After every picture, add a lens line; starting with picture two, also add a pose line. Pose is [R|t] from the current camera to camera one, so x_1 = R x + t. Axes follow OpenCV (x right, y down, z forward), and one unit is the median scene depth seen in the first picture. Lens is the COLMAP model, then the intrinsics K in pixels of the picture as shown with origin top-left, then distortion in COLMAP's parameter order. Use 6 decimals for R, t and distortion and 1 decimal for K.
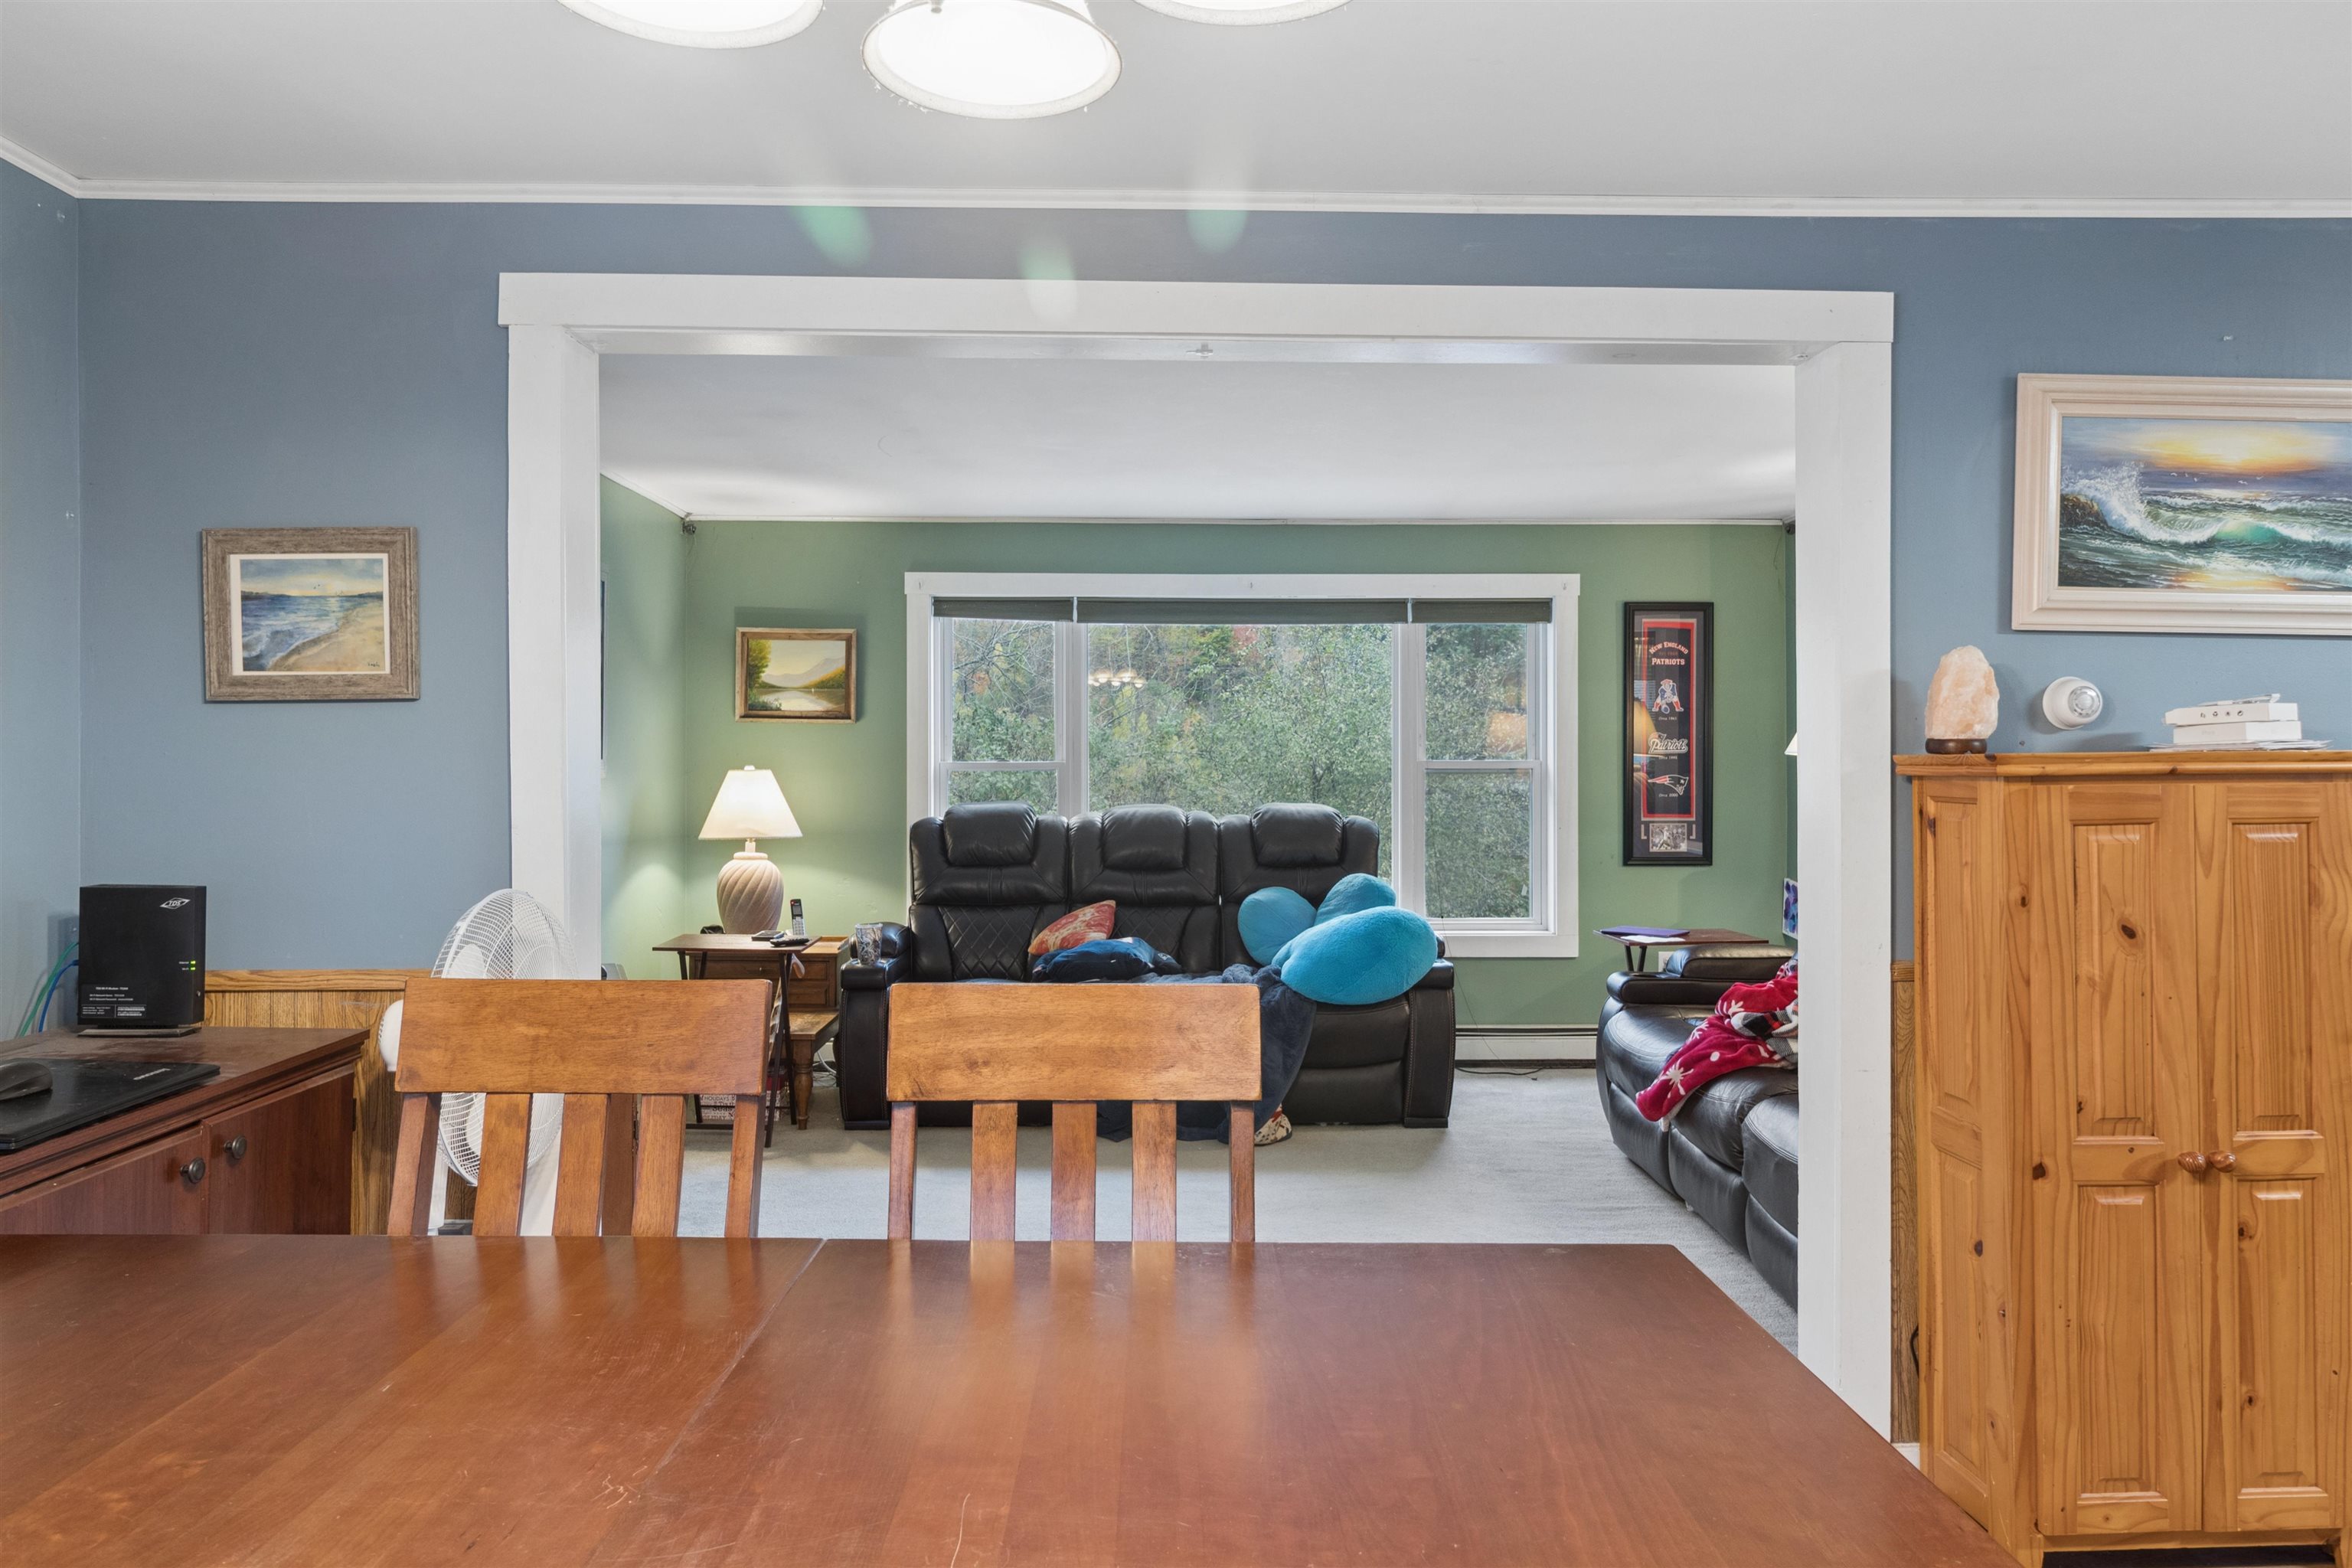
lens RADIAL K [[1515.4, 0, 1163.7], [0, 1515.4, 761.4], [0, 0, 1]] dist [0.003724, 0.001241]
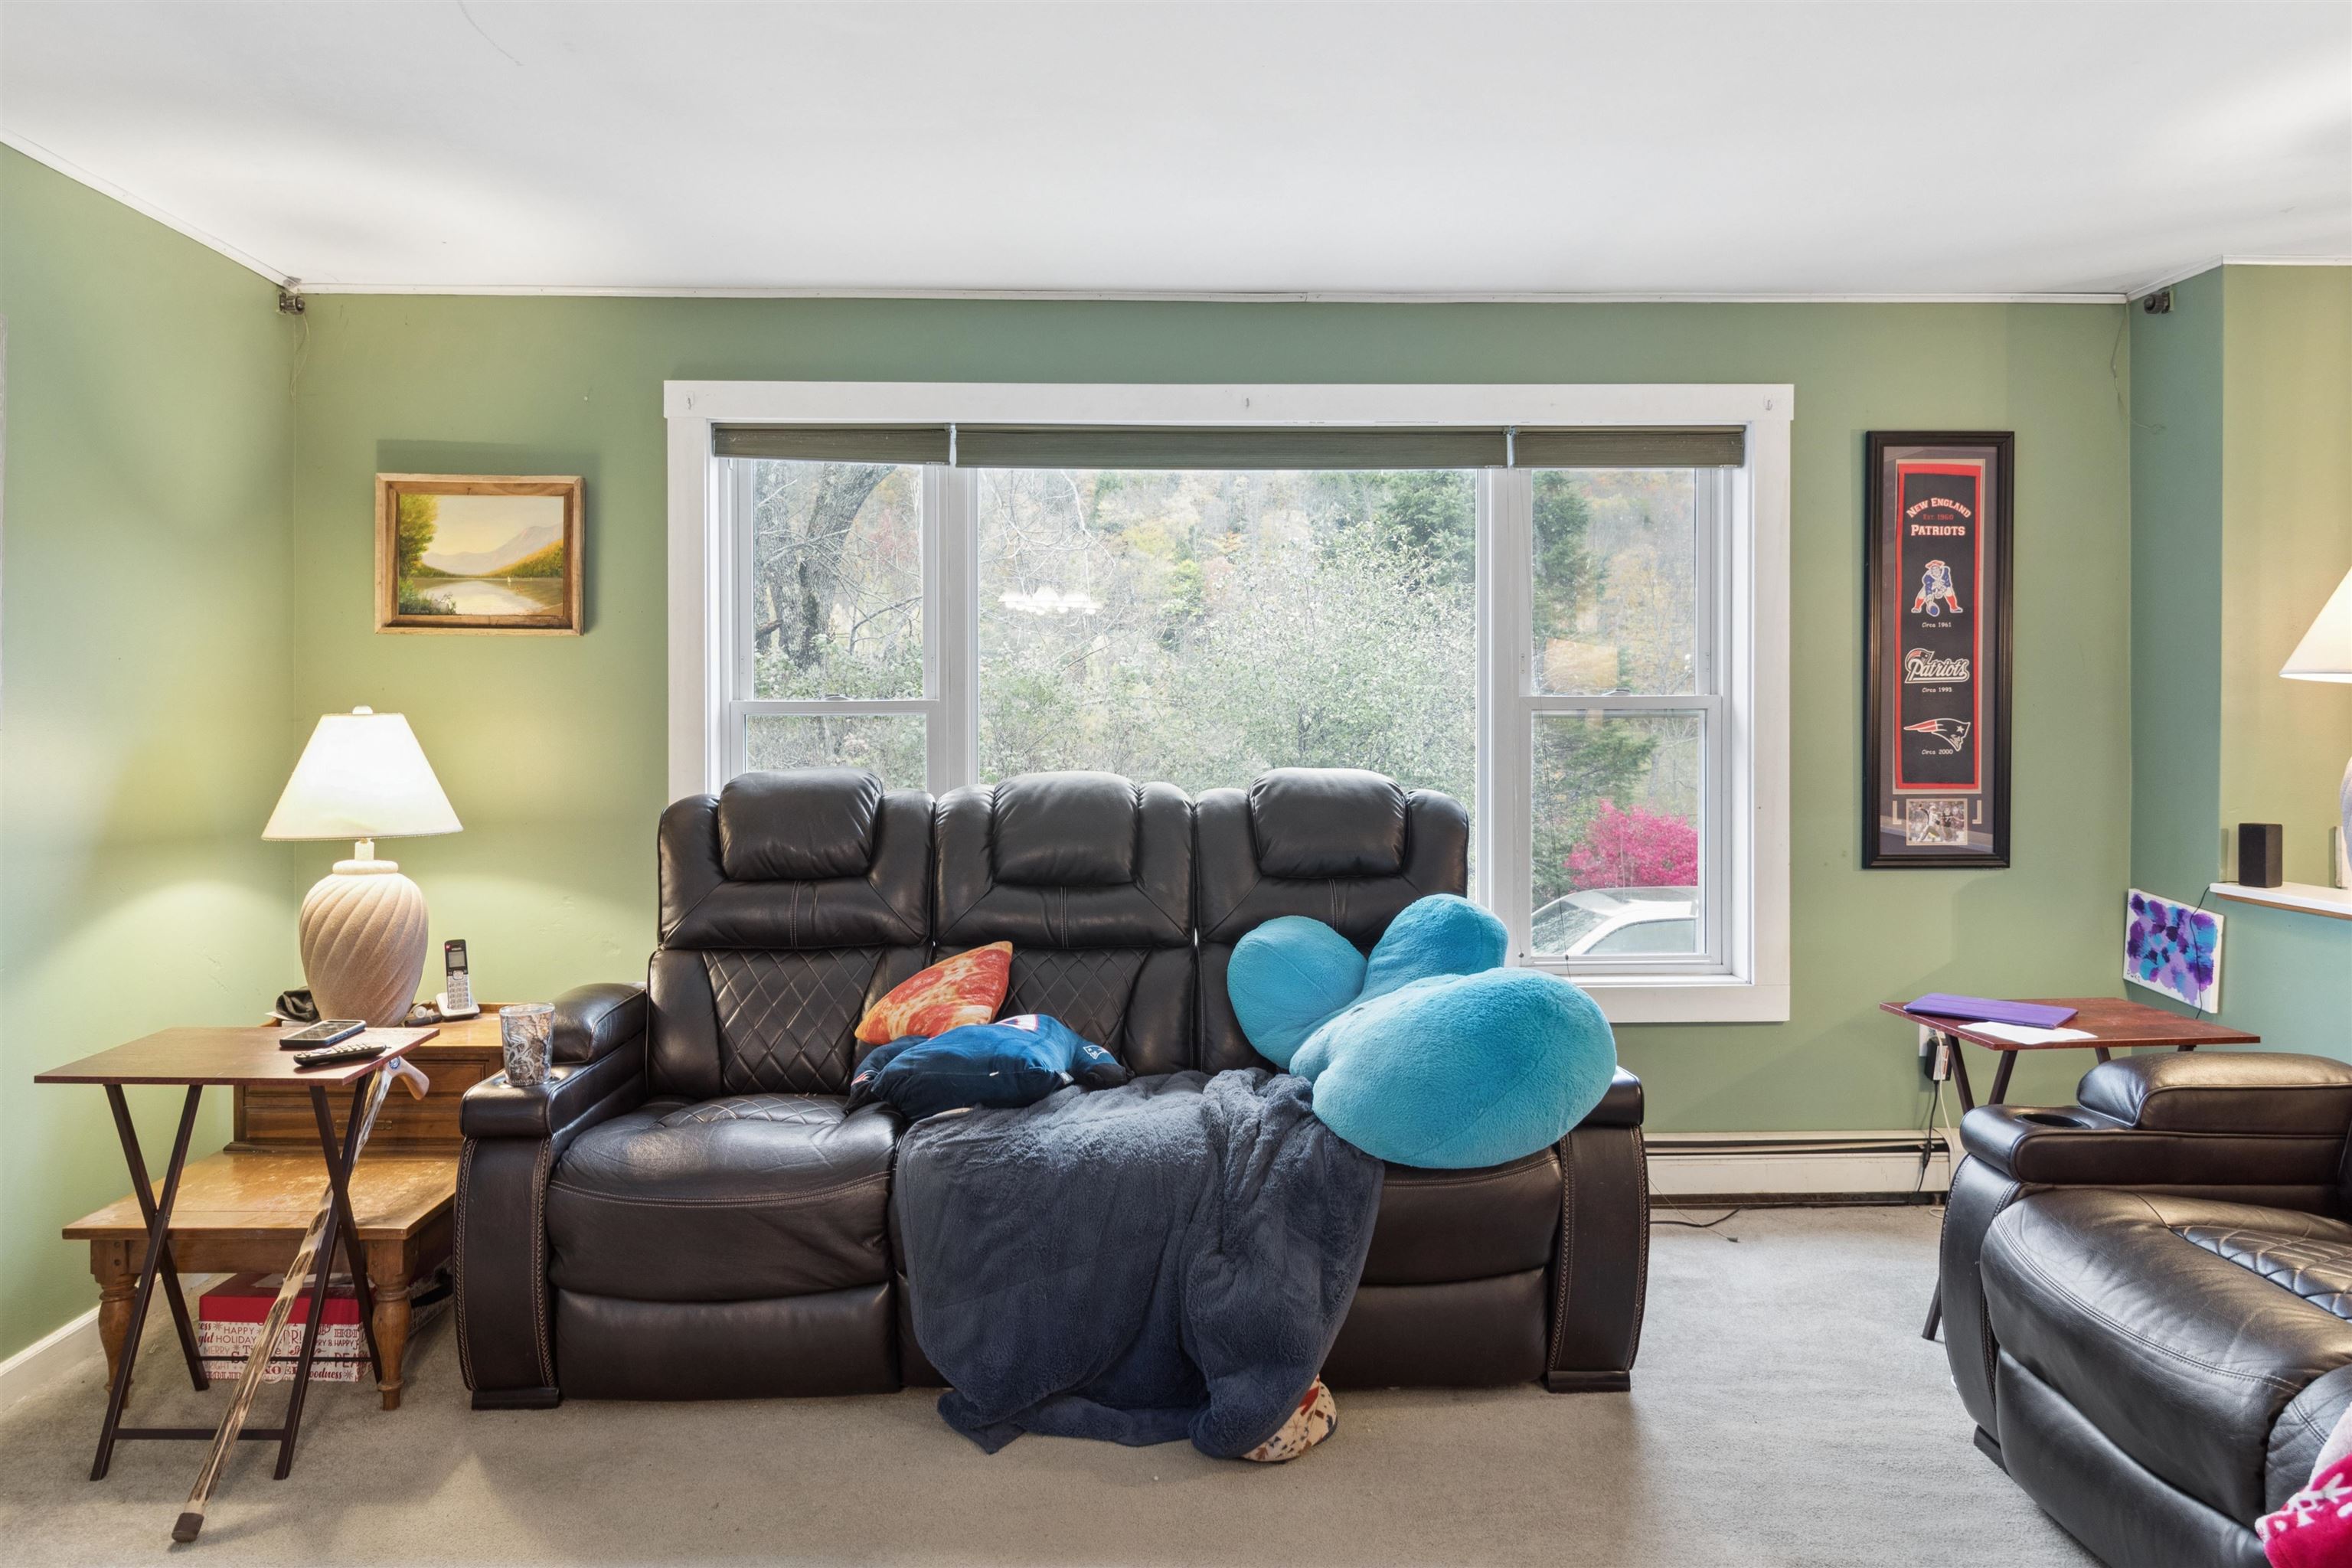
lens RADIAL K [[1498.1, 0, 1142.9], [0, 1498.1, 721.0], [0, 0, 1]] dist [-0.000418, -0.001862]
pose [[0.999988, -0.003041, 0.003875, 0.015023], [0.003016, 0.999974, 0.006528, 0.005306], [-0.003894, -0.006516, 0.999971, 0.429777]]
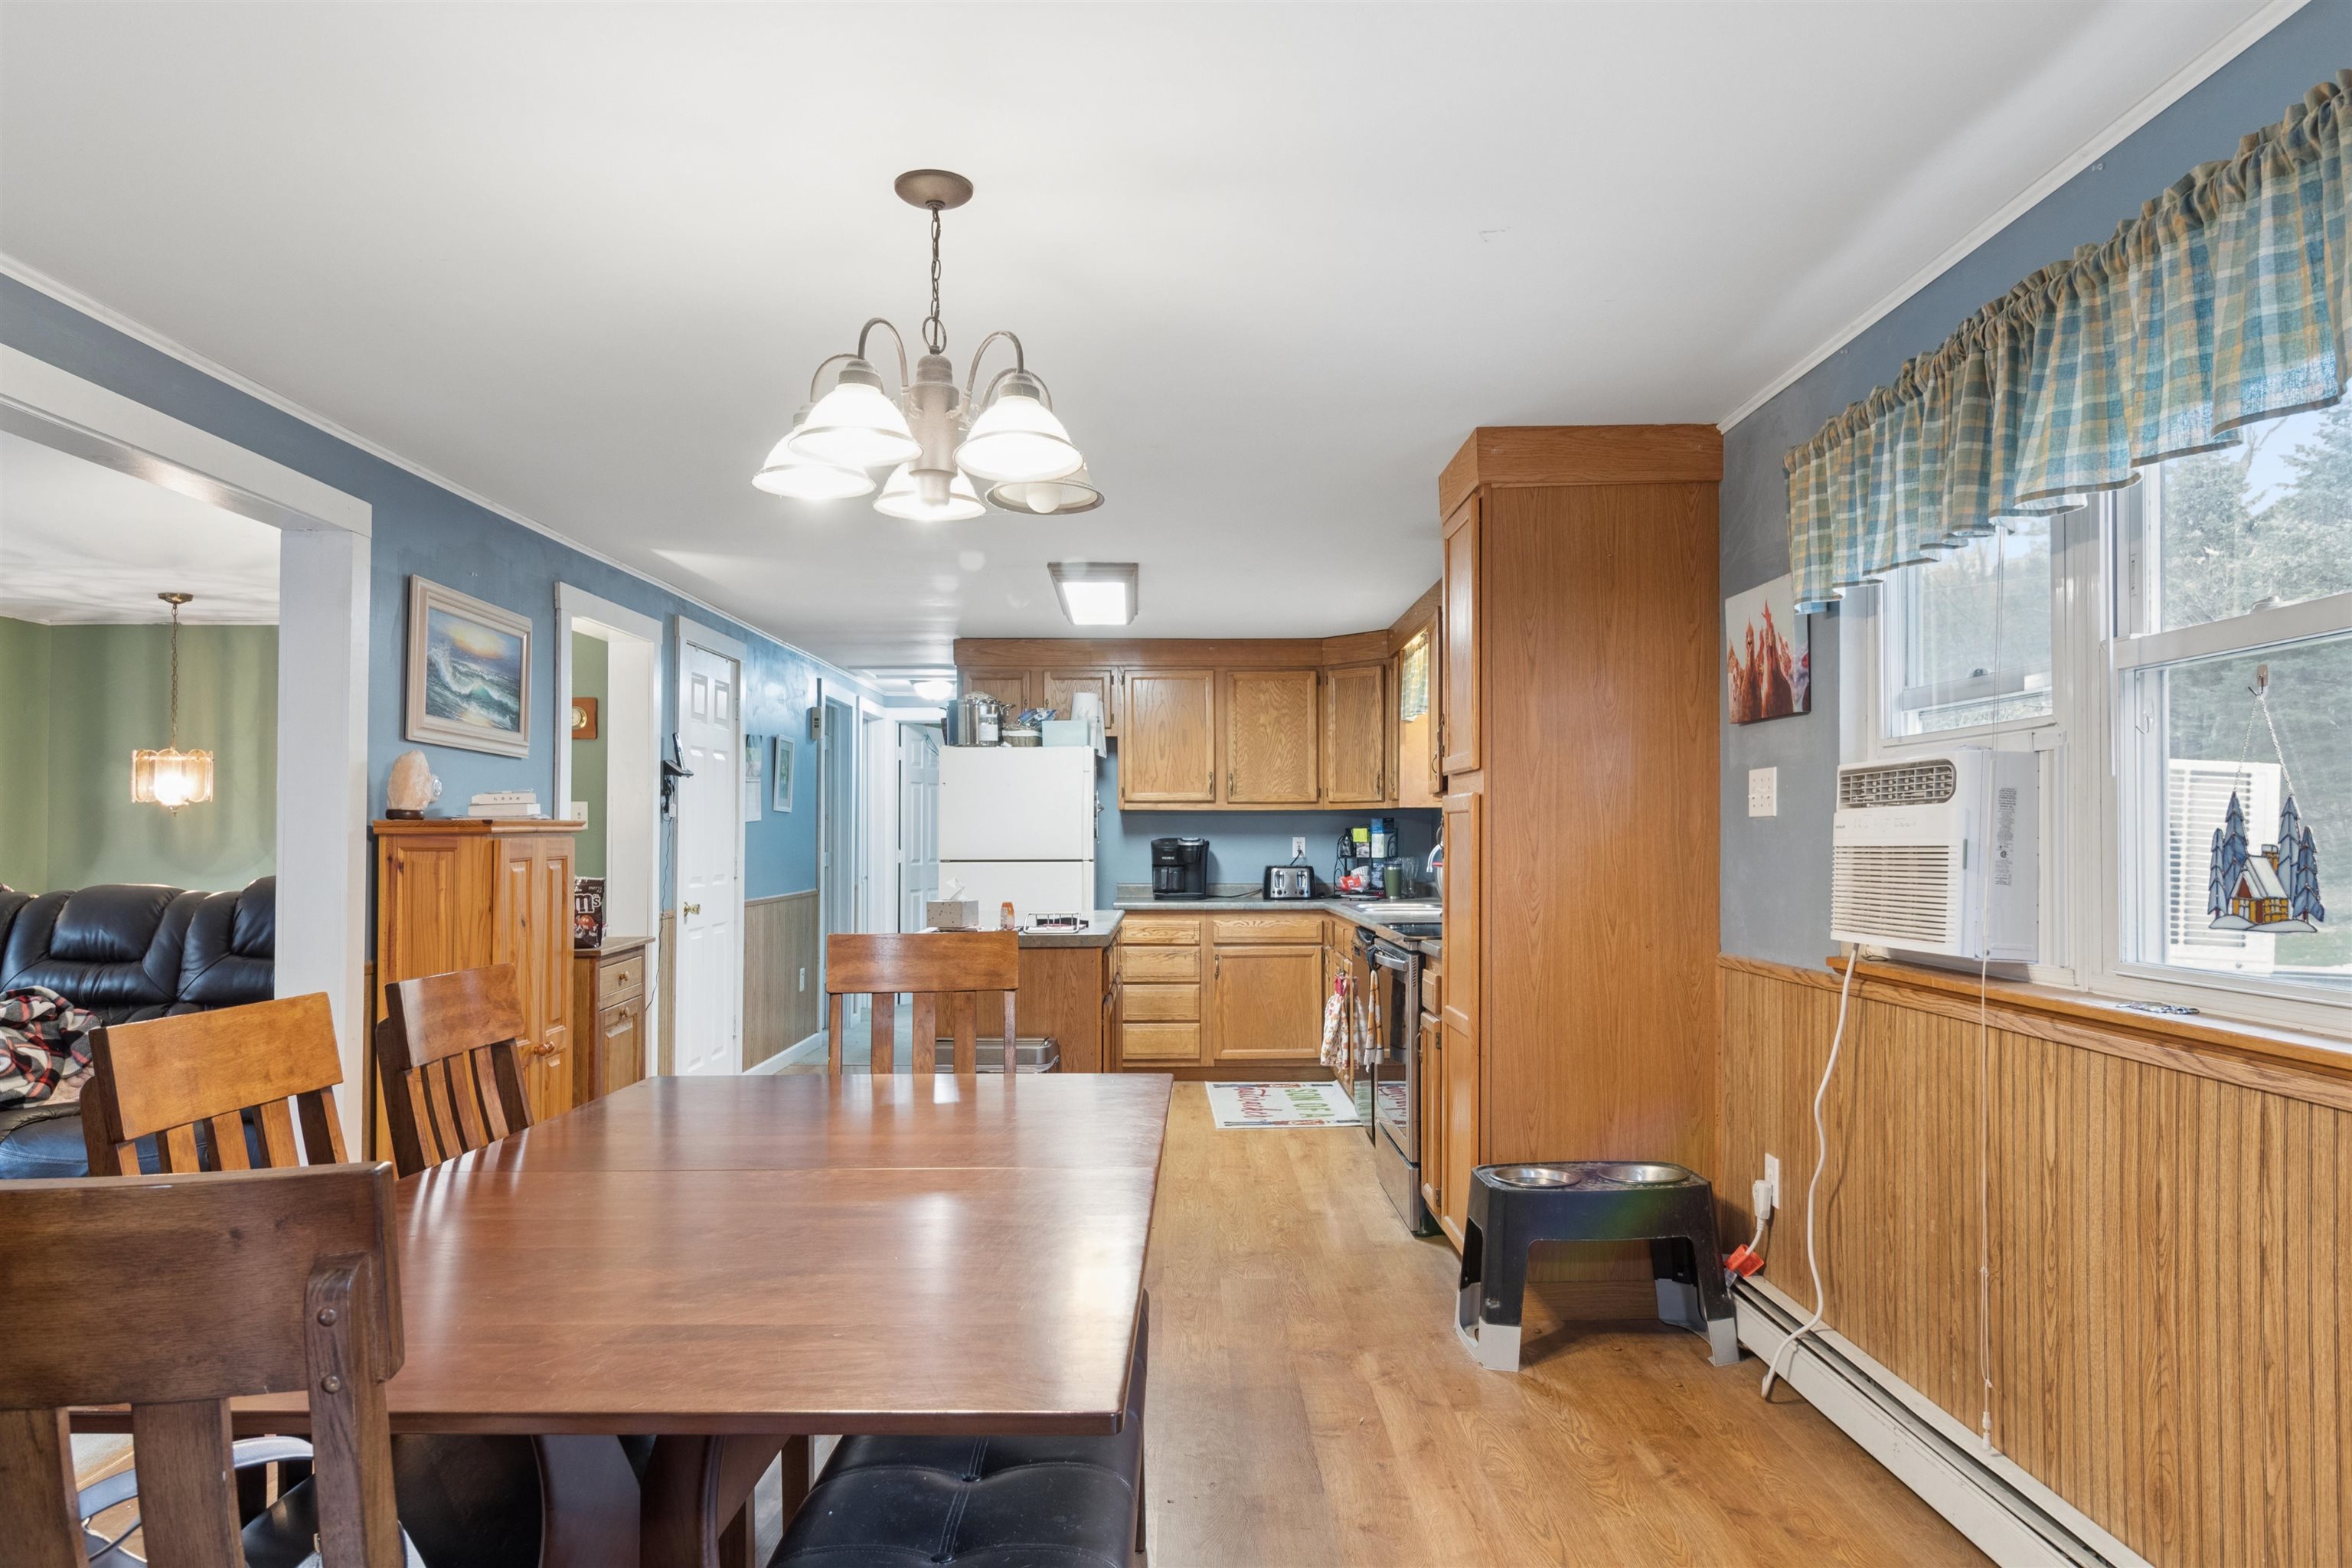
lens RADIAL K [[1505.7, 0, 1159.8], [0, 1505.7, 814.7], [0, 0, 1]] dist [-0.000001, 0.000044]
pose [[0.029585, 0.016053, 0.999433, -0.422326], [0.000921, 0.999870, -0.016087, 0.006542], [-0.999562, 0.001396, 0.029566, 0.086349]]
